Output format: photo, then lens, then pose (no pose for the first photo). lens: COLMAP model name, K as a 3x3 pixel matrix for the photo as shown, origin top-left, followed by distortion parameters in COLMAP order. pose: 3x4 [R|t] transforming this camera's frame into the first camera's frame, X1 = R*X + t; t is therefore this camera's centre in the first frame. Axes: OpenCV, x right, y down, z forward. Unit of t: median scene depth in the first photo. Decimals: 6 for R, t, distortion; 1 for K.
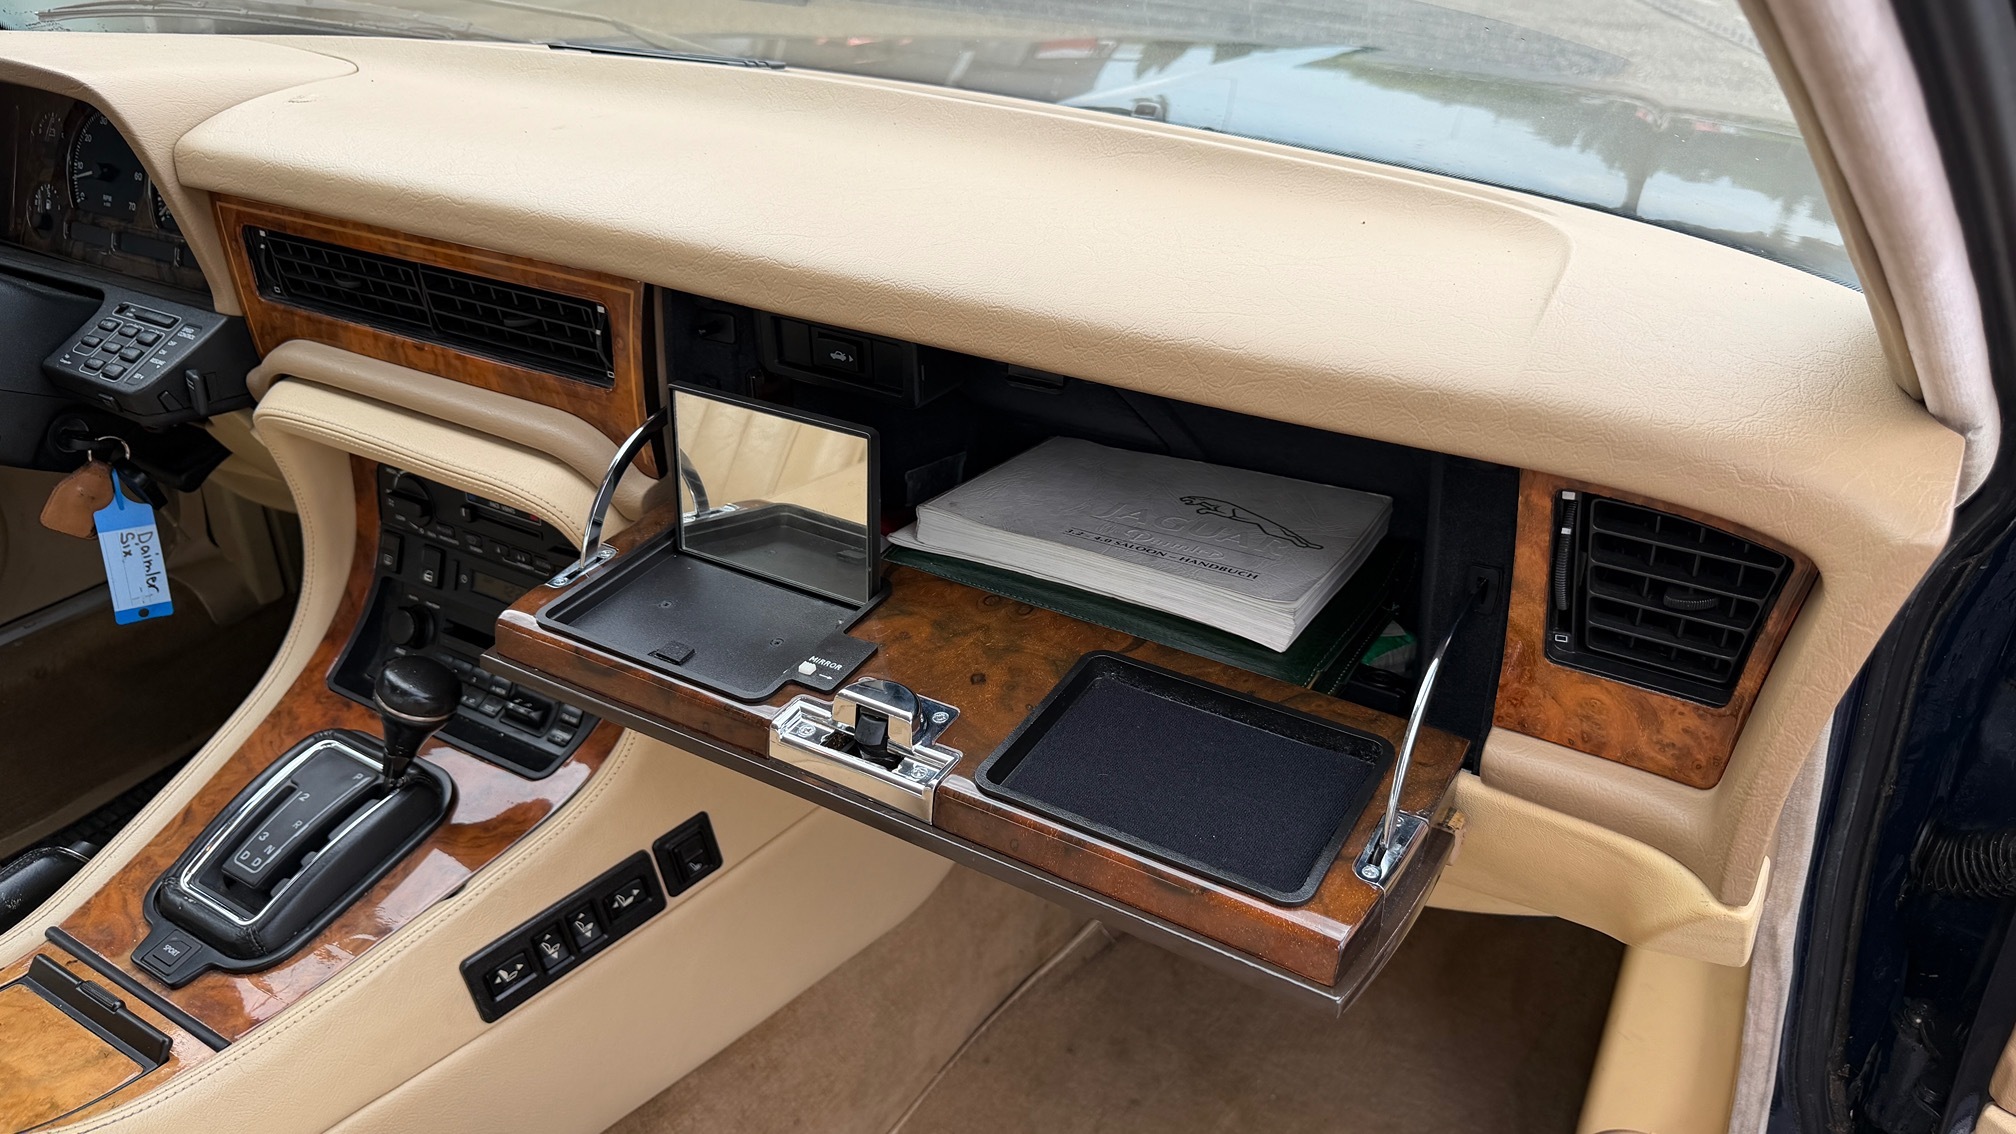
lens RADIAL K [[1455.1, 0, 1008.0], [0, 1455.1, 567.0], [0, 0, 1]] dist [0.028616, -0.053273]
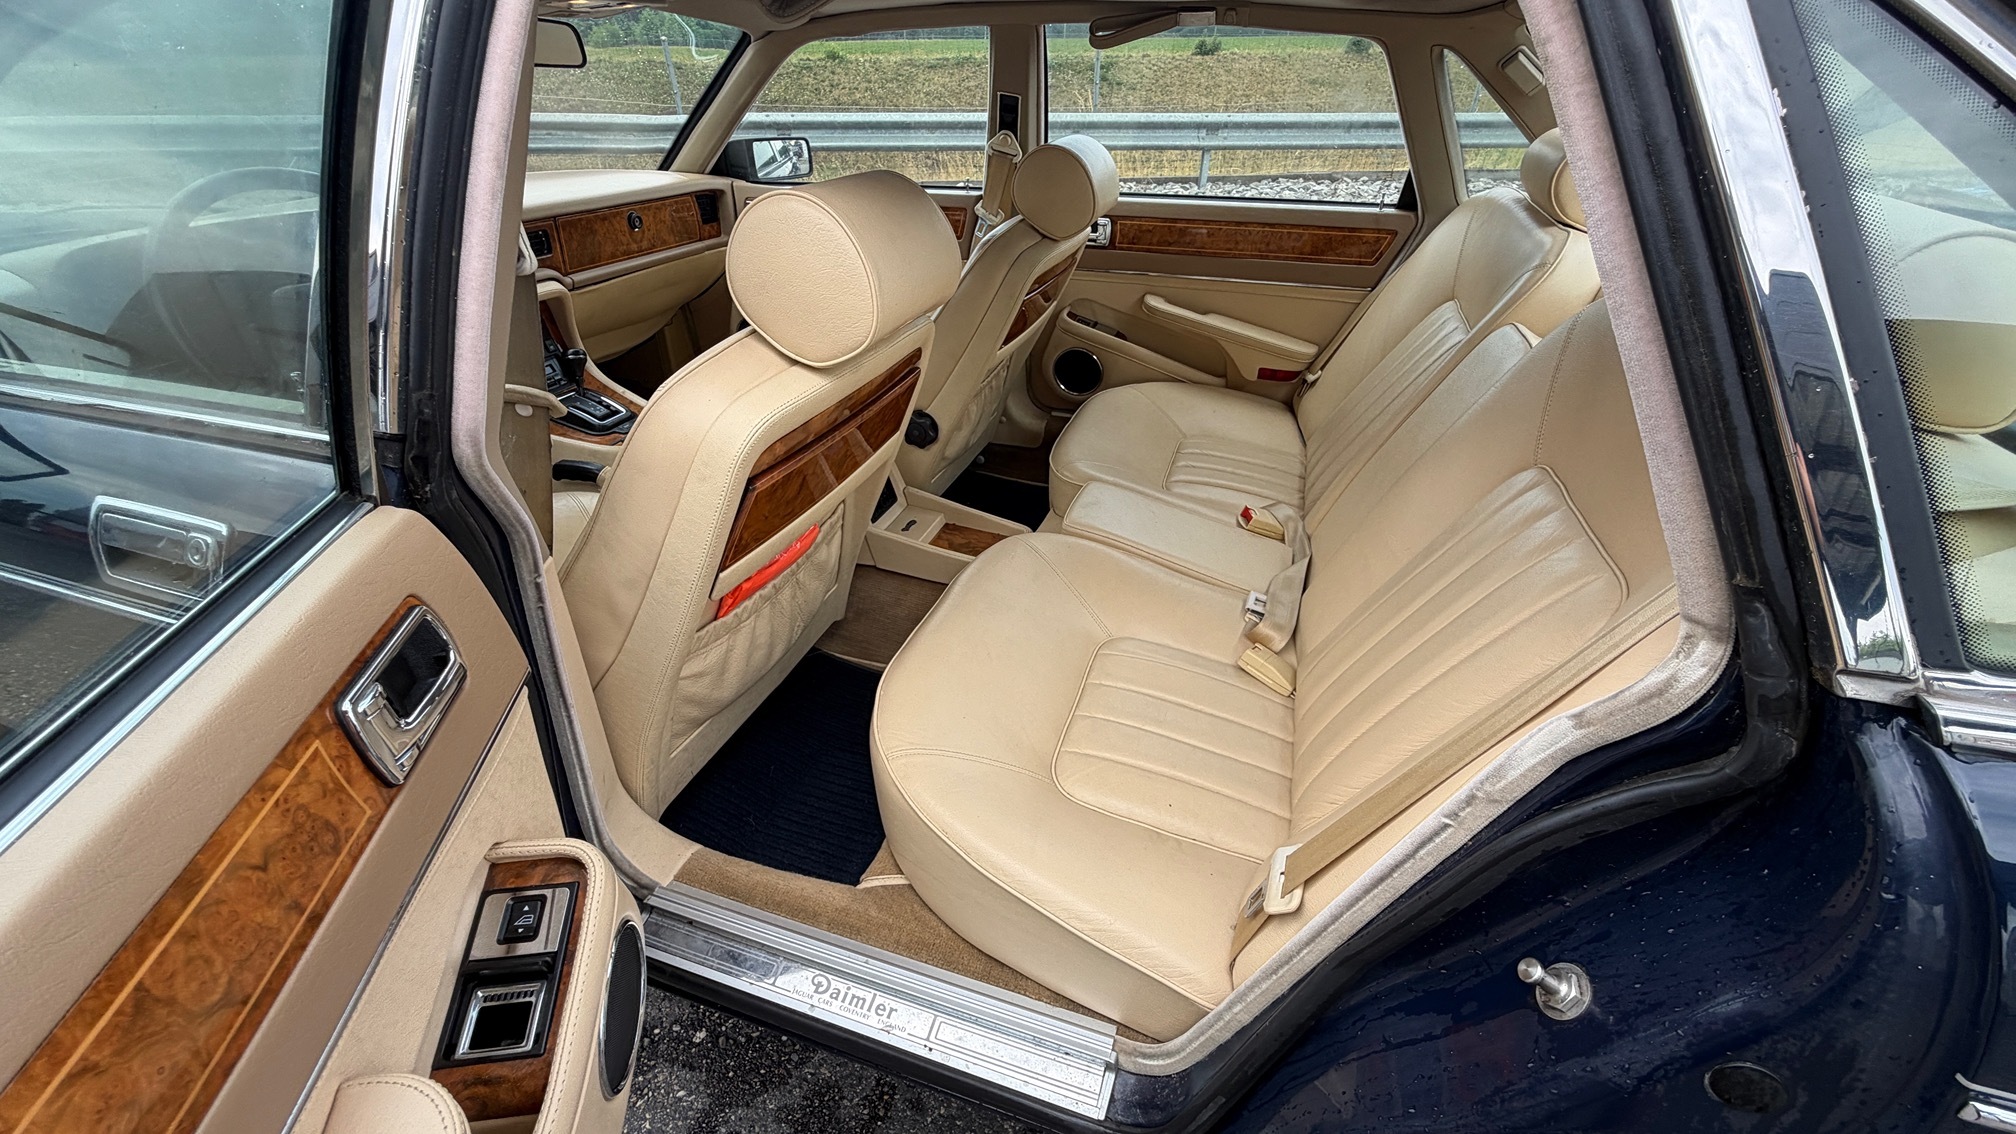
lens RADIAL K [[818.0, 0, 1002.8], [0, 818.0, 573.7], [0, 0, 1]] dist [-0.000489, 0.004782]
pose [[-0.225877, -0.498760, 0.836790, -2.445423], [0.458340, 0.703561, 0.543071, -0.139927], [-0.859595, 0.506202, 0.069684, 0.229924]]
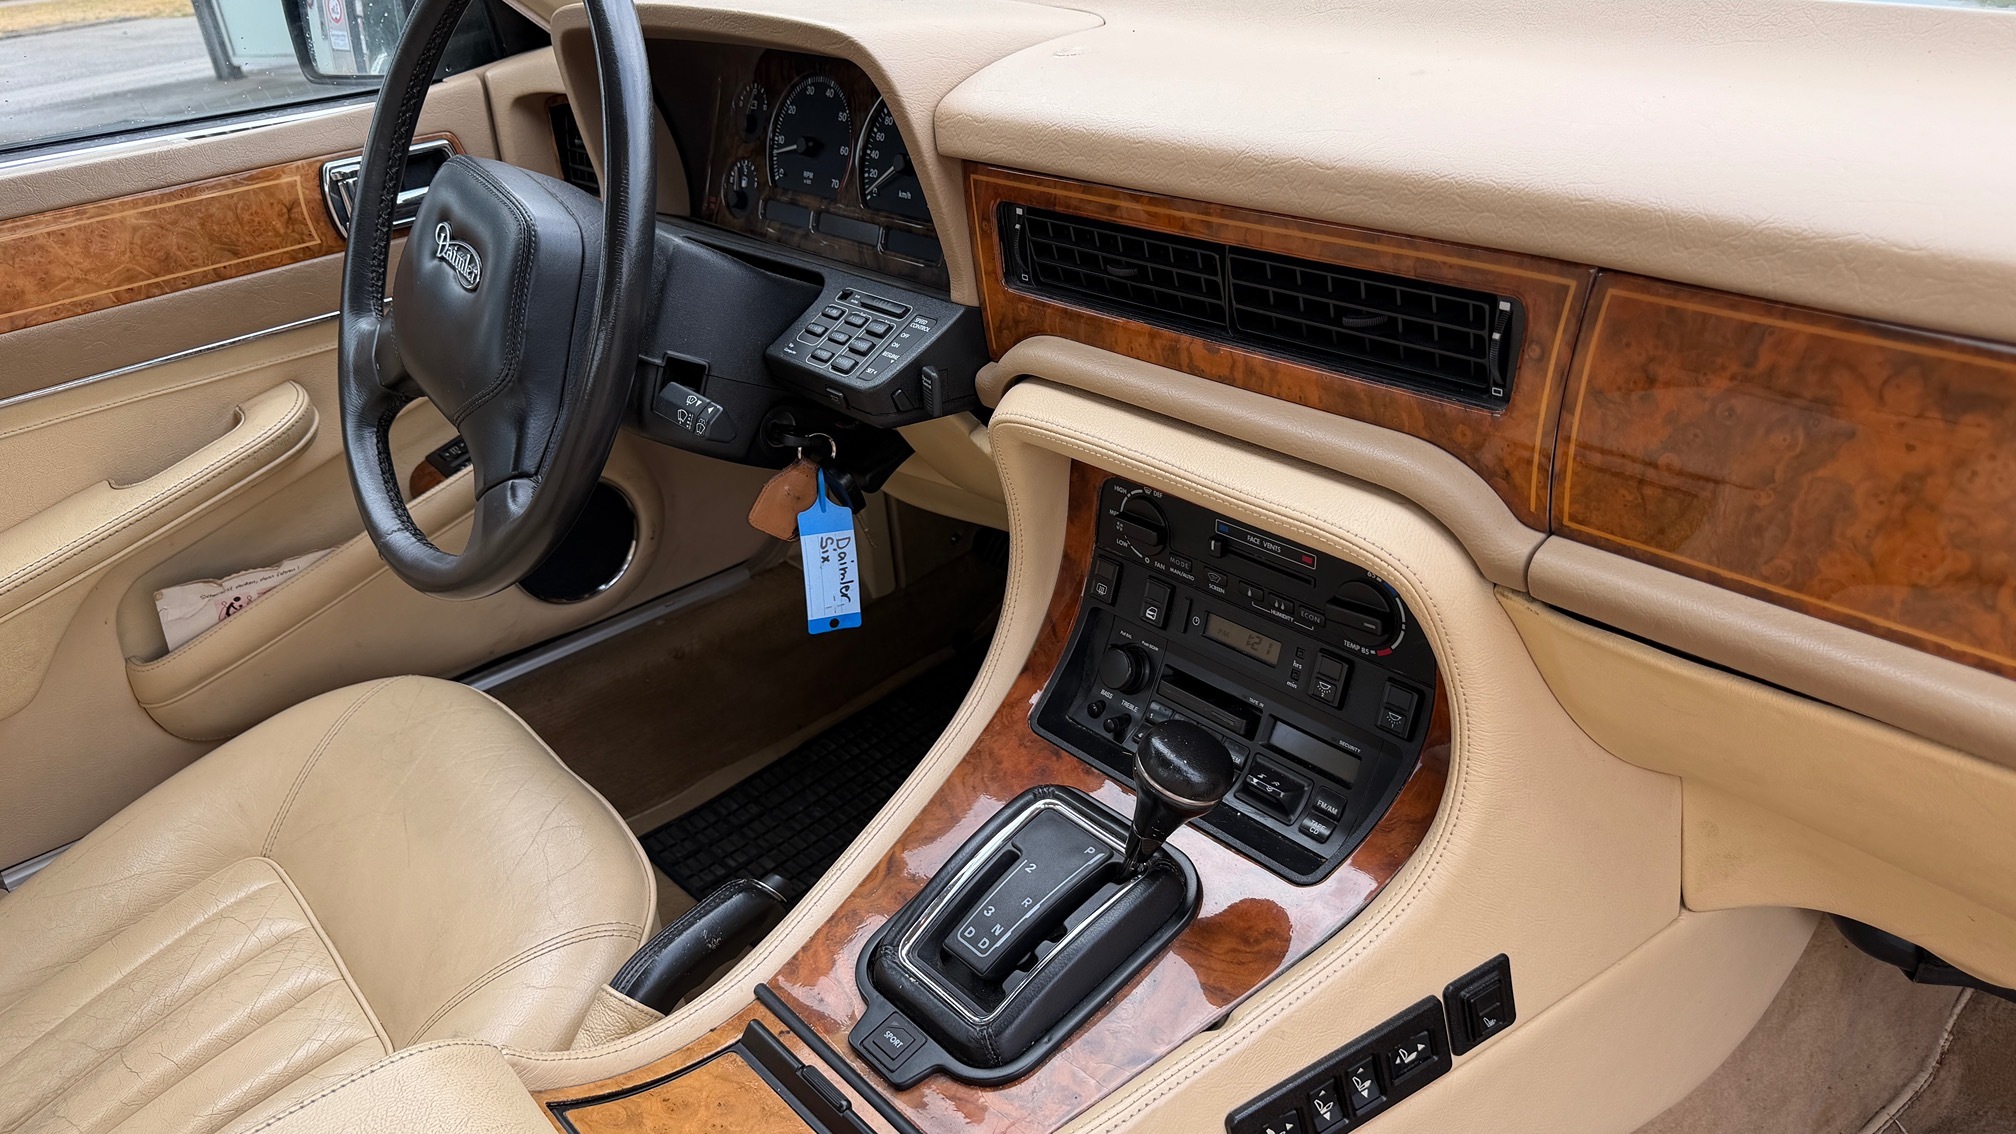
lens RADIAL K [[1430.0, 0, 1008.0], [0, 1430.0, 567.0], [0, 0, 1]] dist [0.130442, -0.227612]
pose [[0.953331, 0.073763, -0.292778, -0.257686], [-0.071813, 0.997266, 0.017419, -0.032810], [0.293262, 0.004420, 0.956022, 0.184911]]
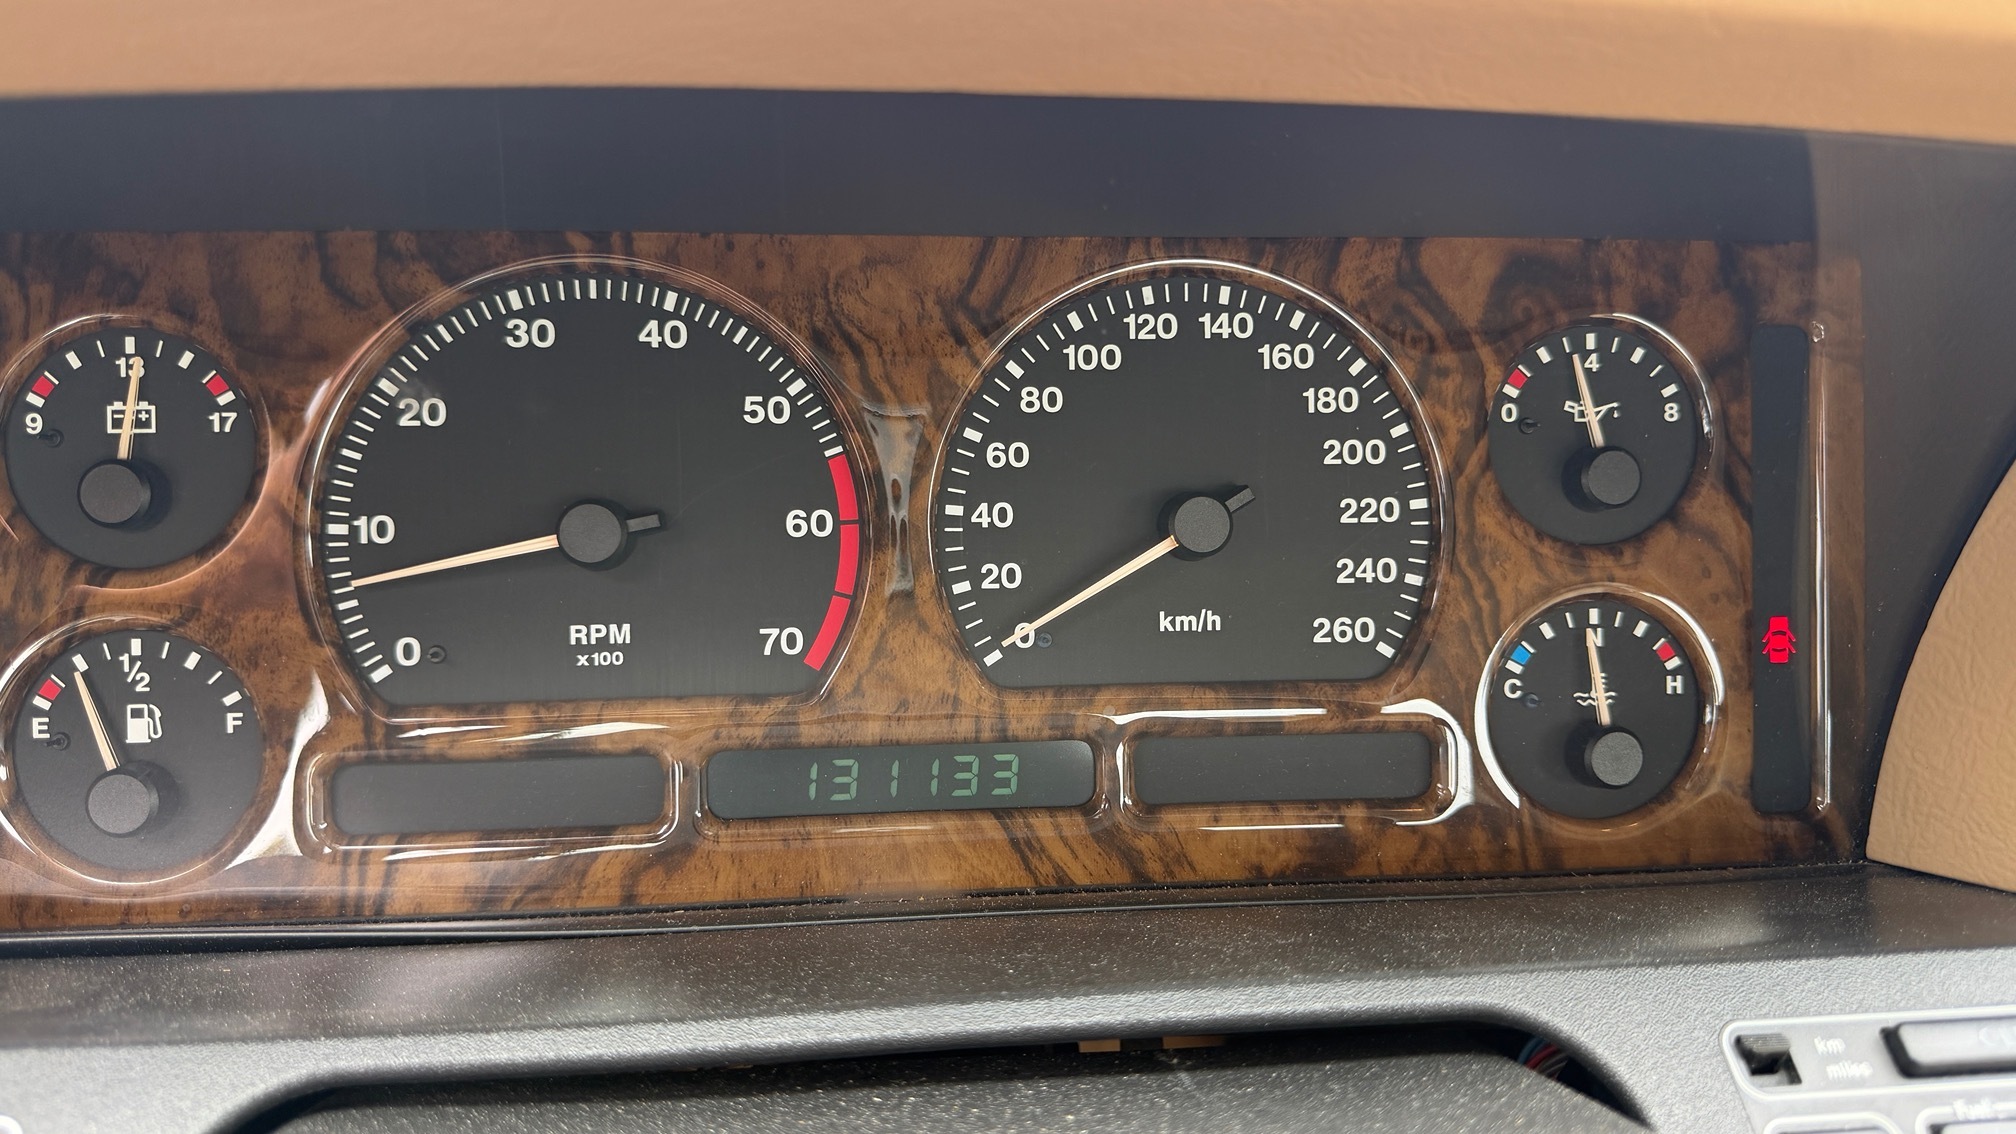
lens RADIAL K [[1482.0, 0, 1008.0], [0, 1482.0, 567.0], [0, 0, 1]] dist [0.058655, -0.049479]
pose [[0.777930, -0.203431, 0.594508, -0.911539], [0.259373, 0.965736, -0.008936, -0.311860], [-0.572320, 0.161151, 0.804040, 0.961012]]
